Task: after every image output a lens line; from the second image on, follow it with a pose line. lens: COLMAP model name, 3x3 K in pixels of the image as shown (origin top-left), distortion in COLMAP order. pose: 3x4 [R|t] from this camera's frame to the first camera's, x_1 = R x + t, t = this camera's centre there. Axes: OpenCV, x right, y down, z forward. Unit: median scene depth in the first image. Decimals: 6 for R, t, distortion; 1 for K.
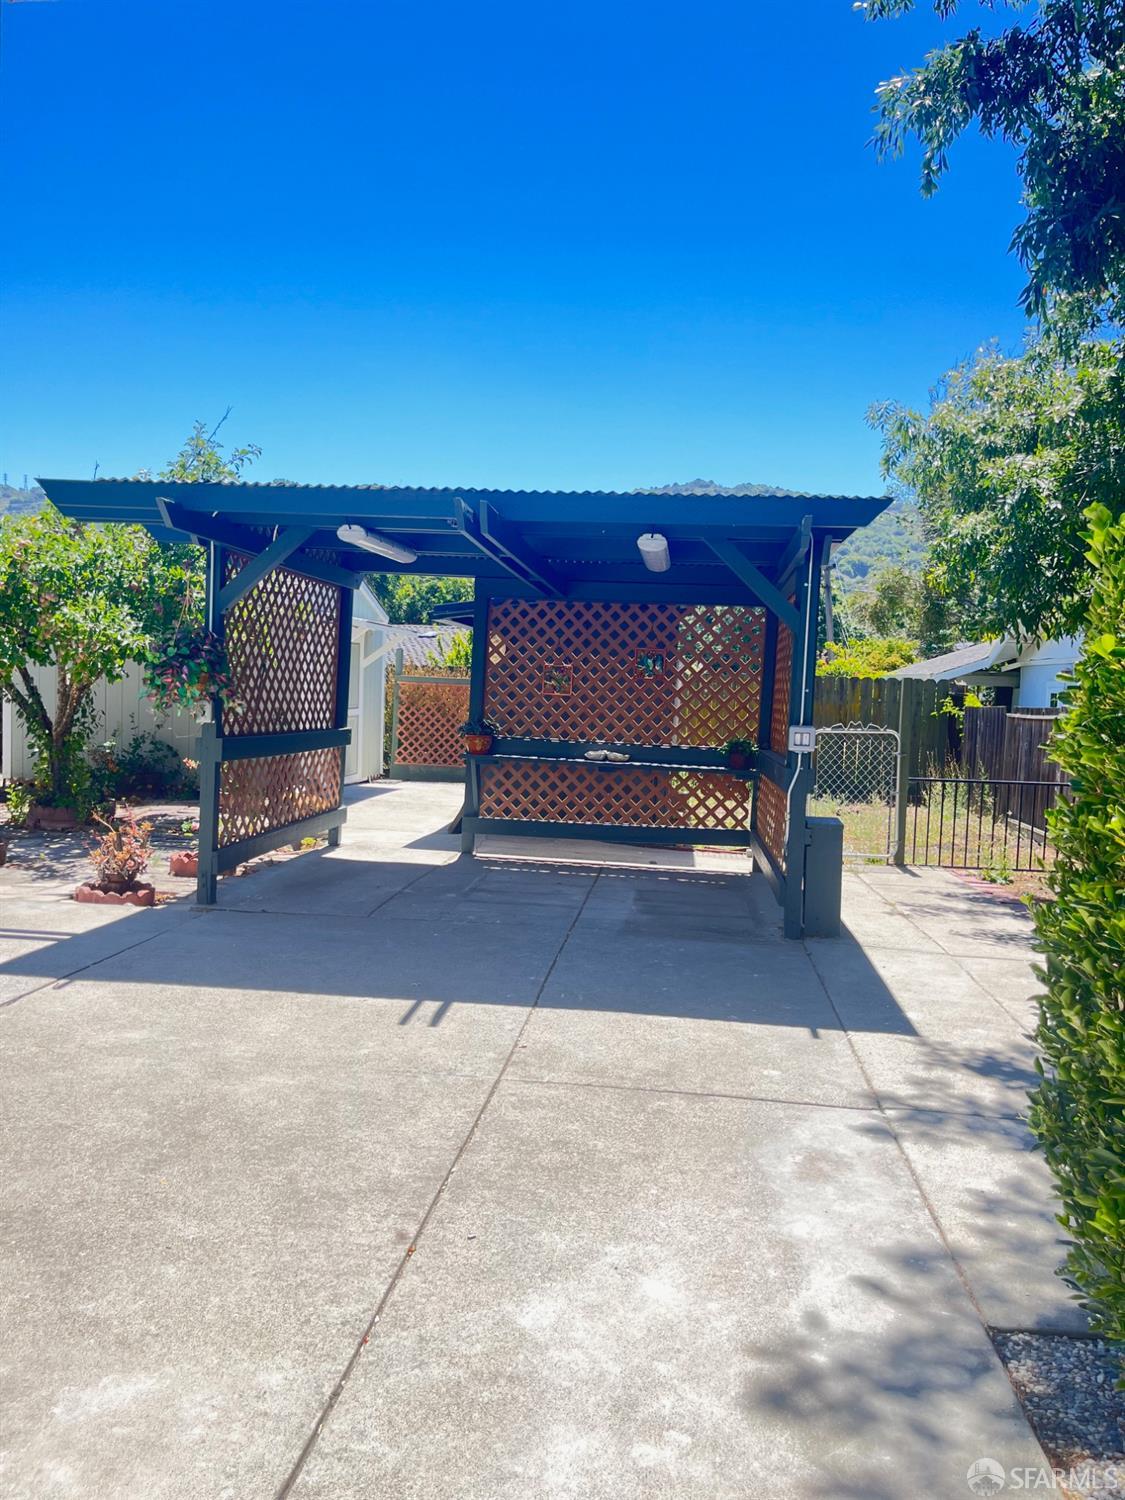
lens RADIAL K [[1139.7, 0, 562.5], [0, 1139.7, 750.0], [0, 0, 1]] dist [0.004815, 0.000585]
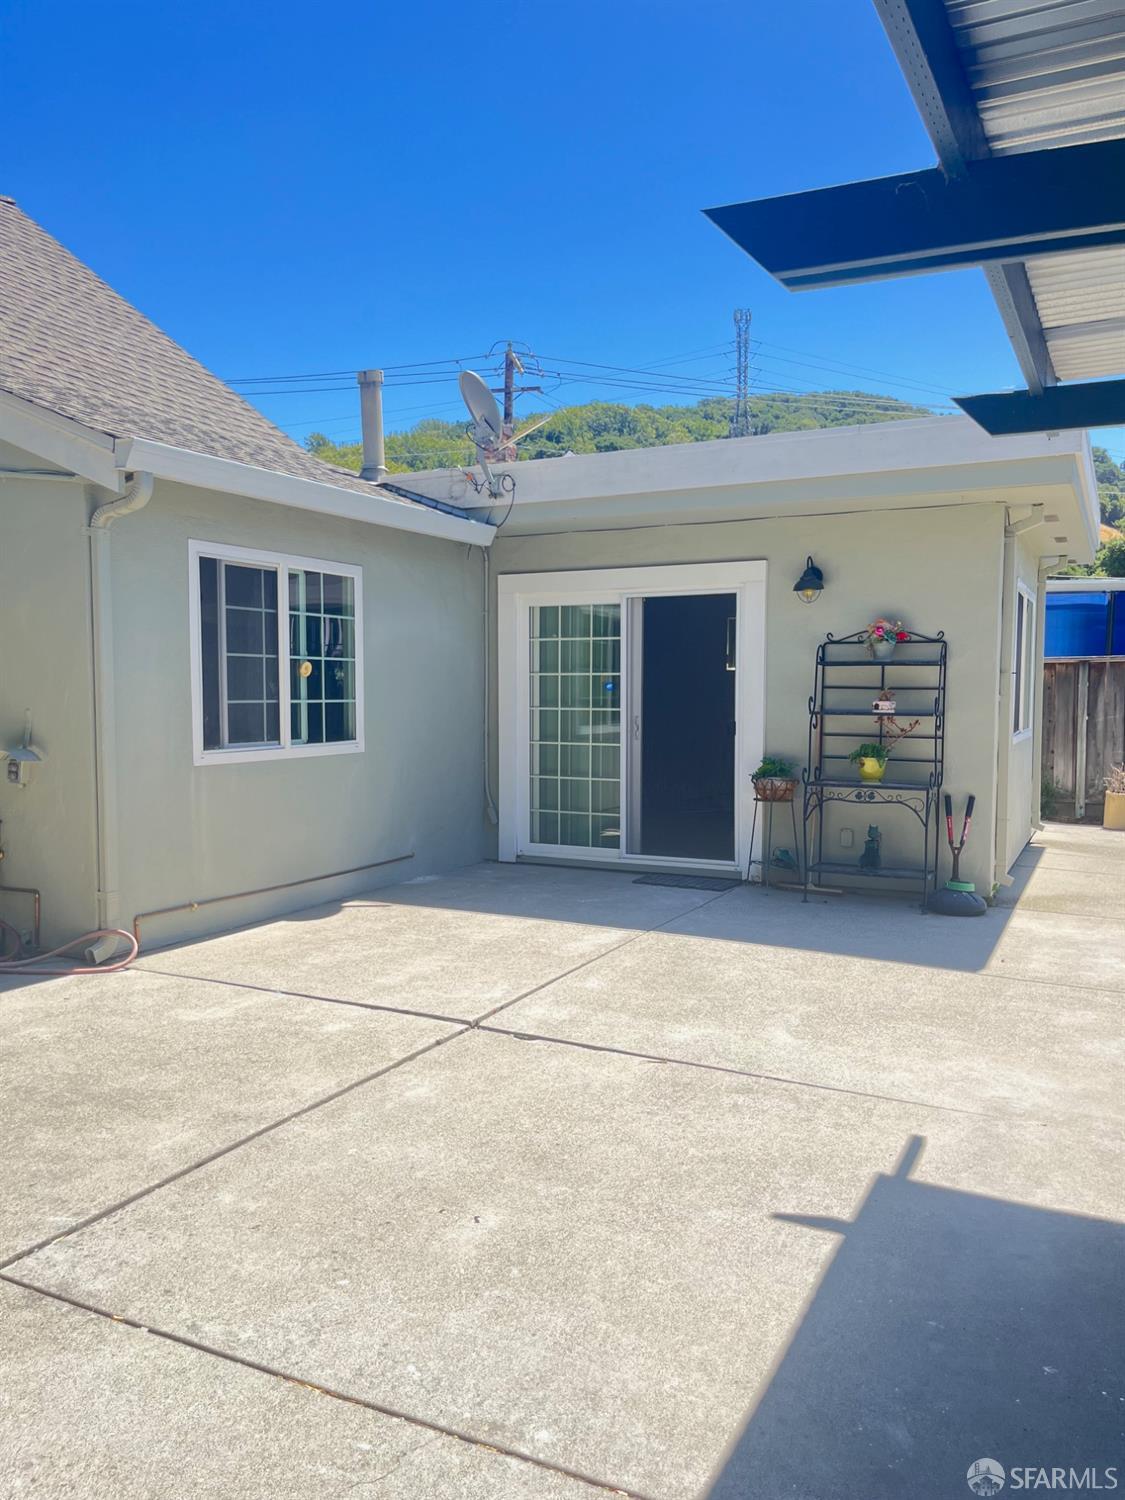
lens RADIAL K [[1139.7, 0, 562.5], [0, 1139.7, 750.0], [0, 0, 1]] dist [0.004815, 0.000585]
pose [[-0.338770, 0.014725, -0.940754, 0.447270], [-0.073514, 0.996407, 0.042068, -0.061783], [0.937993, 0.083410, -0.336470, 1.511571]]
